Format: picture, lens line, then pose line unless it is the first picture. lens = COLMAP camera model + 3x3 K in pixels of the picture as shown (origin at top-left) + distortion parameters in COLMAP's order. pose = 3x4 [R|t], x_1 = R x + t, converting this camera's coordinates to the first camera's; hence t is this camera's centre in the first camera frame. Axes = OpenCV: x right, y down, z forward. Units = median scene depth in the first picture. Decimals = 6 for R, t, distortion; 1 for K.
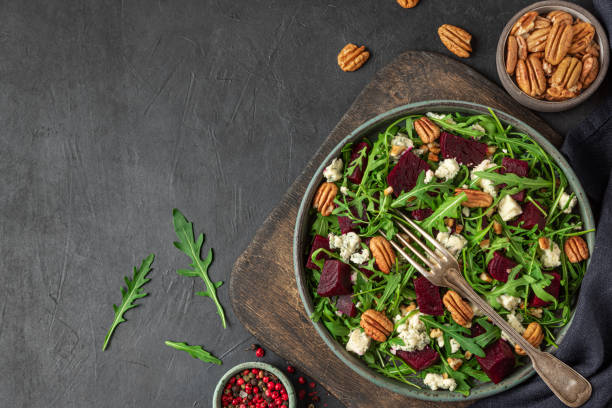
lens RADIAL K [[1034.3, 0, 300.1], [0, 1034.3, 219.5], [0, 0, 1]] dist [-0.054783, 0.000000]
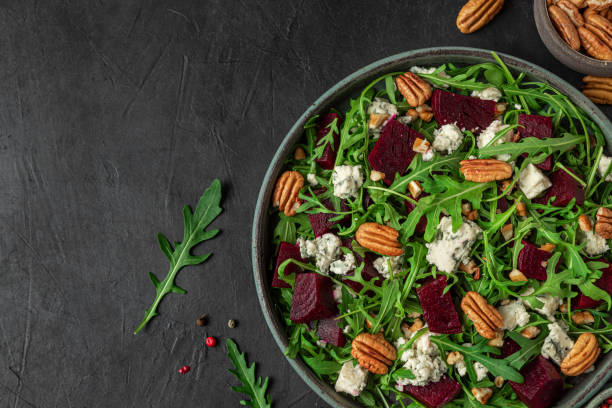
lens RADIAL K [[1034.3, 0, 305.4], [0, 1034.3, 204.1], [0, 0, 1]] dist [-0.054783, 0.000000]
pose [[0.993681, -0.093492, 0.062110, -0.011057], [0.095609, 0.994904, -0.032023, 0.013648], [-0.058800, 0.037759, 0.997555, 0.256119]]
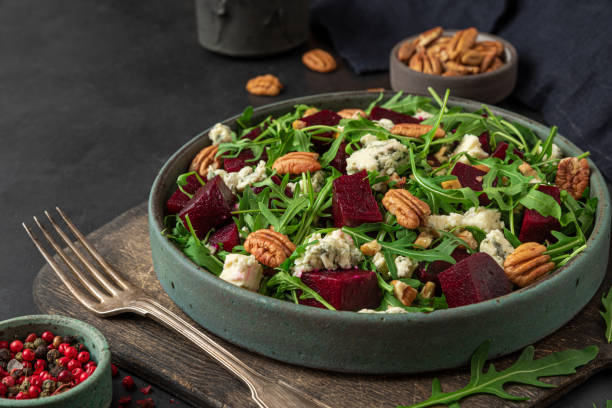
lens RADIAL K [[1021.7, 0, 304.1], [0, 1021.7, 205.9], [0, 0, 1]] dist [-0.015954, 0.000000]
pose [[0.993912, 0.104108, 0.036064, 0.068840], [-0.027431, 0.550843, -0.834158, 0.584599], [-0.106708, 0.828090, 0.550345, 0.651218]]
